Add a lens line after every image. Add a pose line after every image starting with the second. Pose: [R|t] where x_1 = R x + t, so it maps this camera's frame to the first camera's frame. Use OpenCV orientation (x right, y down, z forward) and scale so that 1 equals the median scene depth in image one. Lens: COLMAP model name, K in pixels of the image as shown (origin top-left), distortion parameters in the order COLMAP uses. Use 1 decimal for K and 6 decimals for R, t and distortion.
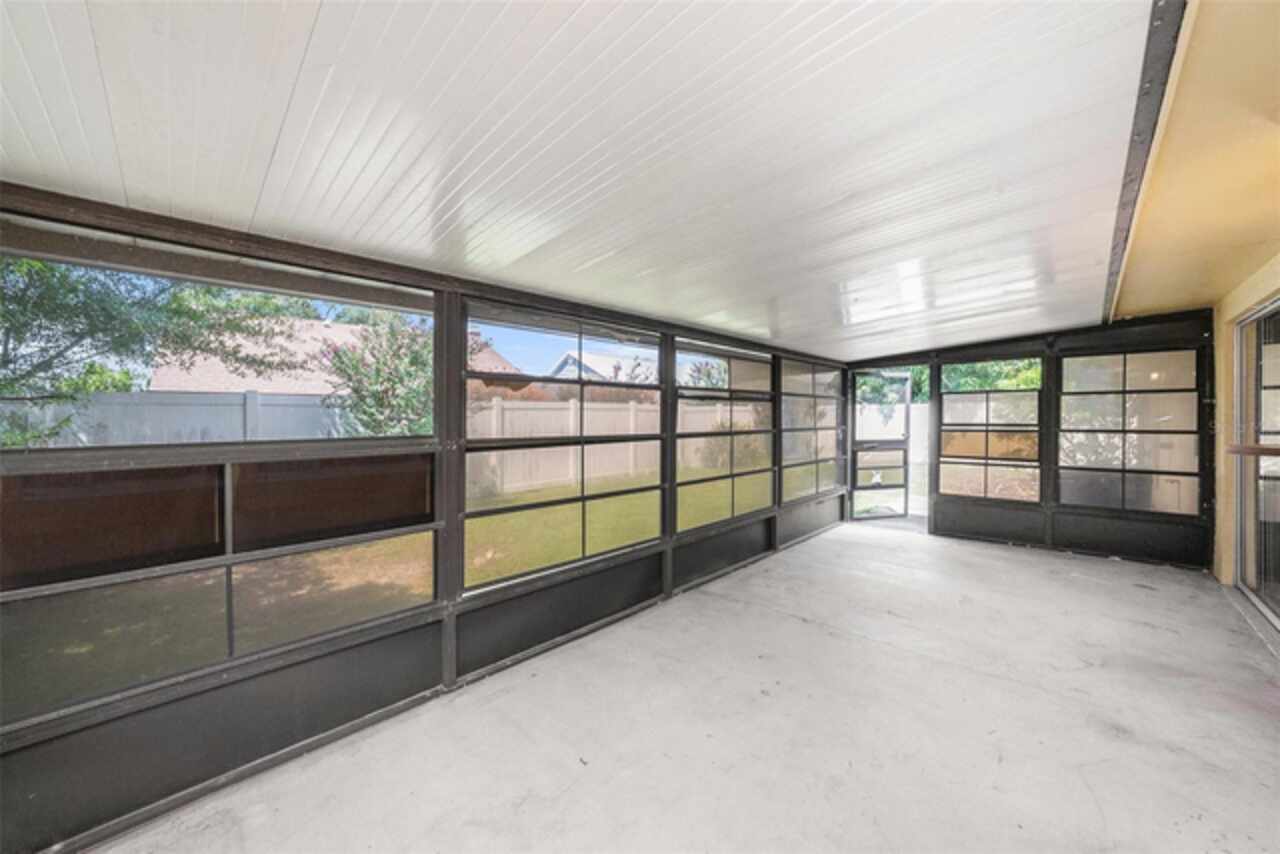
lens RADIAL K [[448.5, 0, 644.8], [0, 448.5, 422.7], [0, 0, 1]] dist [-0.030049, 0.008578]
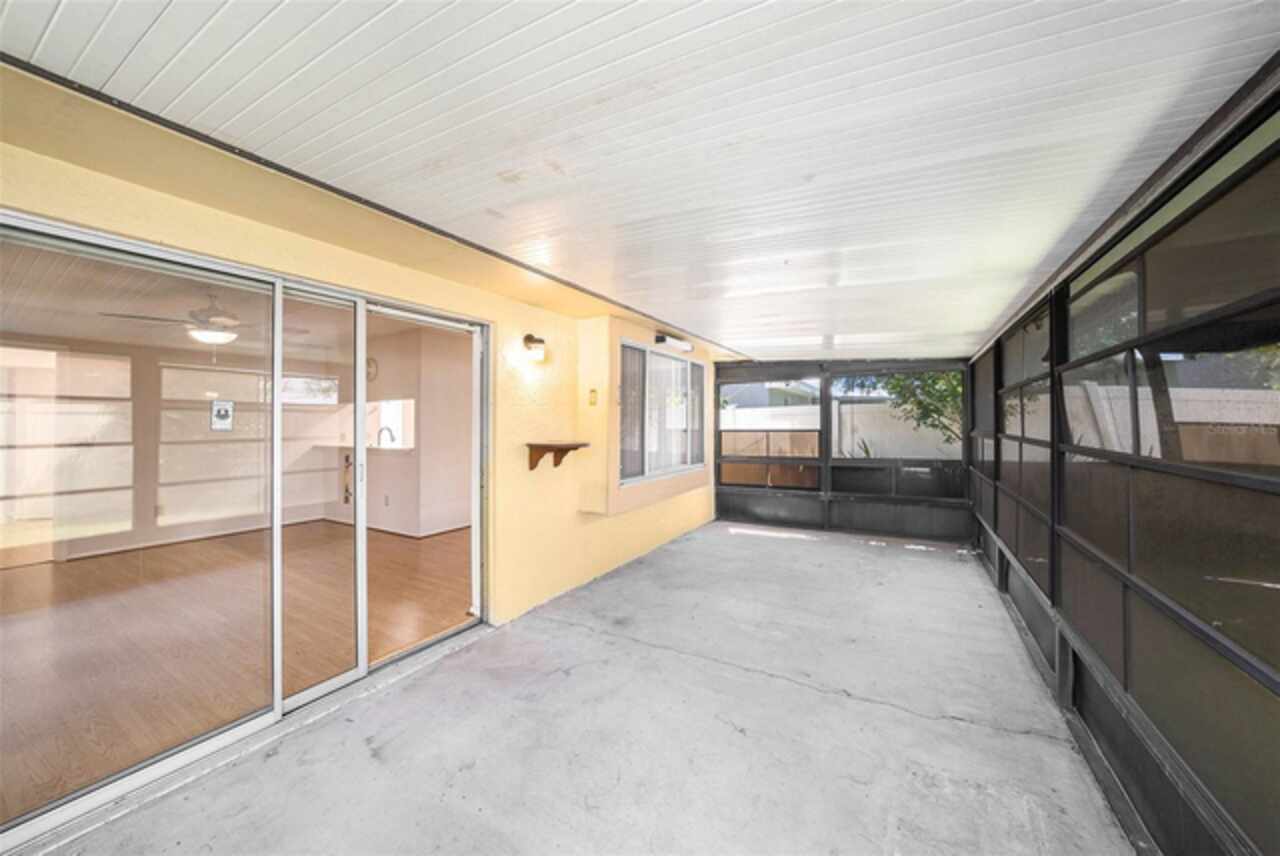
lens RADIAL K [[448.5, 0, 644.8], [0, 448.5, 423.7], [0, 0, 1]] dist [-0.030049, 0.008578]
pose [[-0.969493, 0.015784, -0.244610, 1.055409], [0.014452, 0.999869, 0.007238, -0.027040], [0.244692, 0.003482, -0.969595, 1.991938]]
